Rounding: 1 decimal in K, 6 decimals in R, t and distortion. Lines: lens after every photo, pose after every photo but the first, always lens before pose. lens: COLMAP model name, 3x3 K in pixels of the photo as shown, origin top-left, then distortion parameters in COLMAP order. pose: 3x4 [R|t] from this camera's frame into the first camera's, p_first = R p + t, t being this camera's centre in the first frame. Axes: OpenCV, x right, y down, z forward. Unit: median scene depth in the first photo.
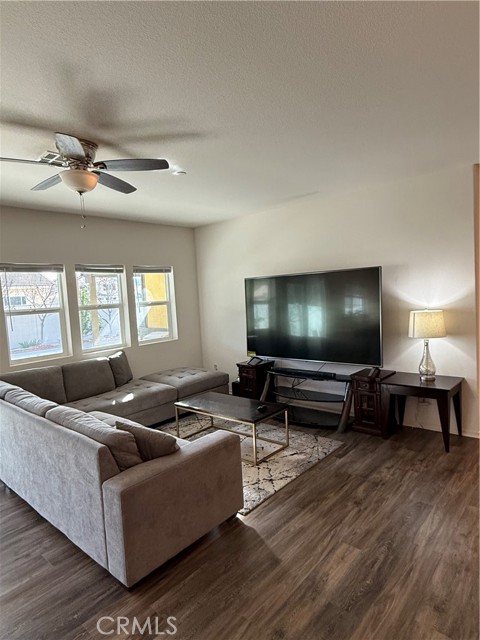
lens RADIAL K [[386.5, 0, 241.5], [0, 386.5, 321.7], [0, 0, 1]] dist [0.000004, 0.000655]
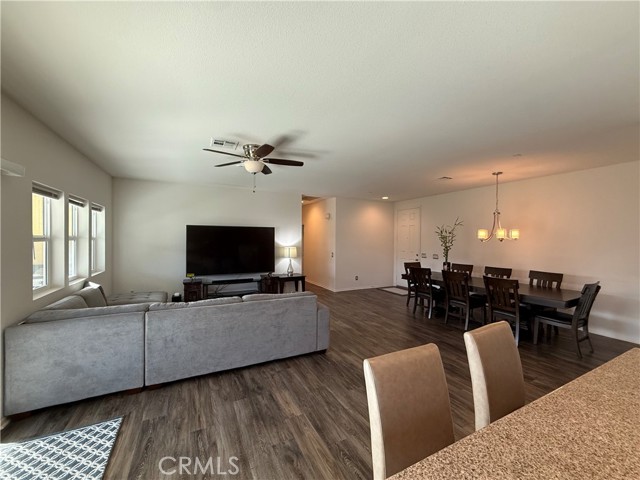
lens RADIAL K [[255.3, 0, 321.8], [0, 255.3, 241.2], [0, 0, 1]] dist [0.000116, -0.000377]
pose [[0.367249, 0.053514, 0.928582, -0.930228], [0.044913, 0.996159, -0.075171, 0.063488], [-0.929038, 0.069312, 0.363435, 0.200608]]
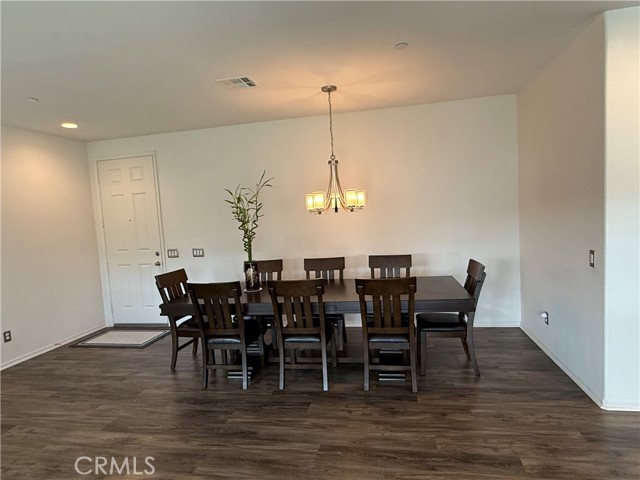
lens RADIAL K [[386.5, 0, 319.9], [0, 386.5, 240.0], [0, 0, 1]] dist [0.000004, 0.000655]
pose [[-0.492310, 0.027523, 0.869985, -0.432736], [0.160511, 0.985229, 0.059662, 0.018132], [-0.855492, 0.169014, -0.489456, 0.402284]]
